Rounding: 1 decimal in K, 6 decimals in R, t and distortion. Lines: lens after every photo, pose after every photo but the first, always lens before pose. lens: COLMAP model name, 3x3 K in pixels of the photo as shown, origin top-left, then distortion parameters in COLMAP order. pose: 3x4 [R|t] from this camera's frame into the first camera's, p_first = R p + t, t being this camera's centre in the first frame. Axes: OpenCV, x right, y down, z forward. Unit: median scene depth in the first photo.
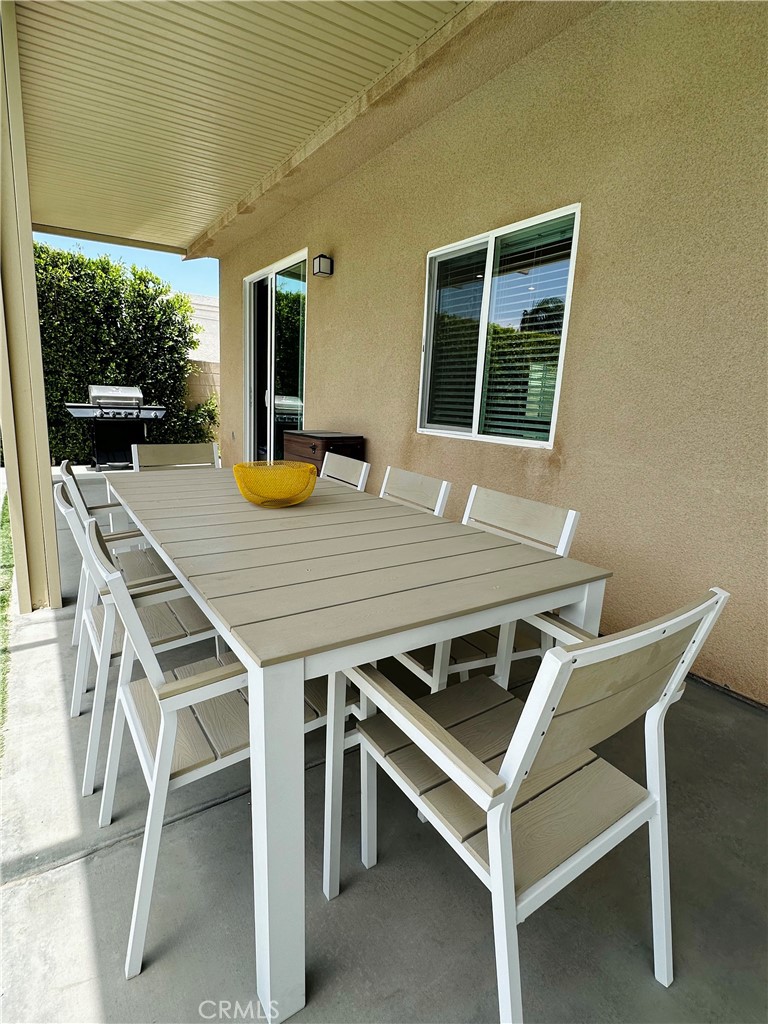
lens RADIAL K [[526.9, 0, 384.0], [0, 526.9, 512.0], [0, 0, 1]] dist [-0.001833, -0.000053]
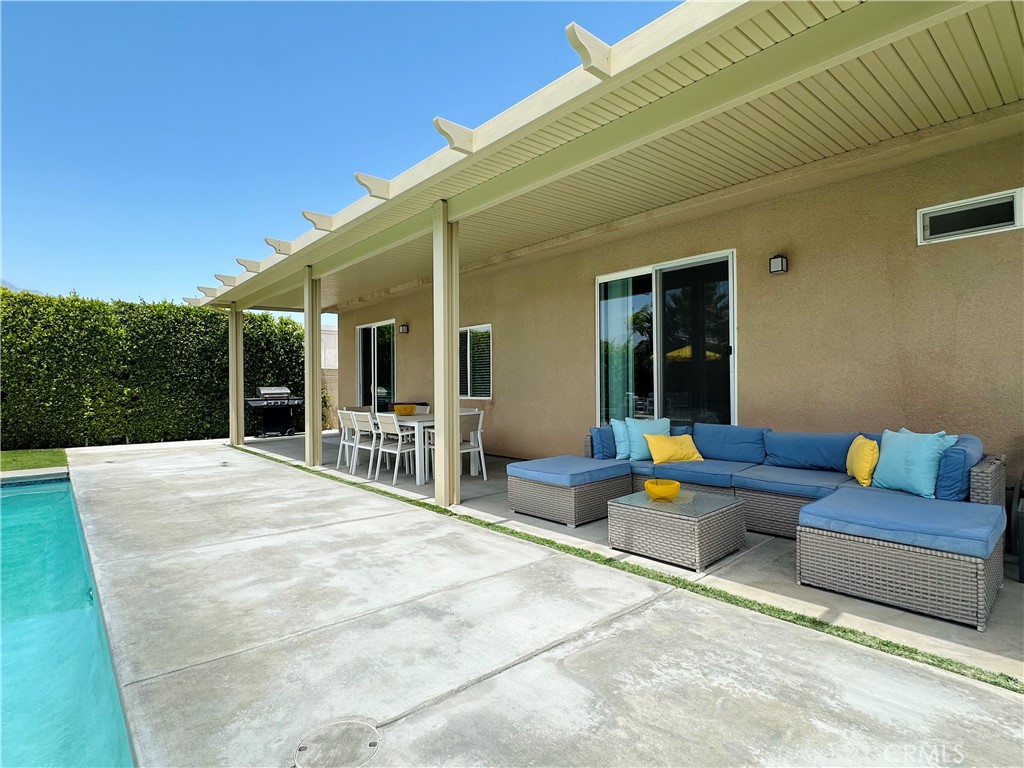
lens RADIAL K [[526.9, 0, 512.0], [0, 526.9, 384.0], [0, 0, 1]] dist [-0.001833, -0.000053]
pose [[0.989009, -0.058760, 0.135682, 0.013447], [0.085242, 0.976387, -0.198499, 0.154680], [-0.120814, 0.207883, 0.970664, -0.747414]]
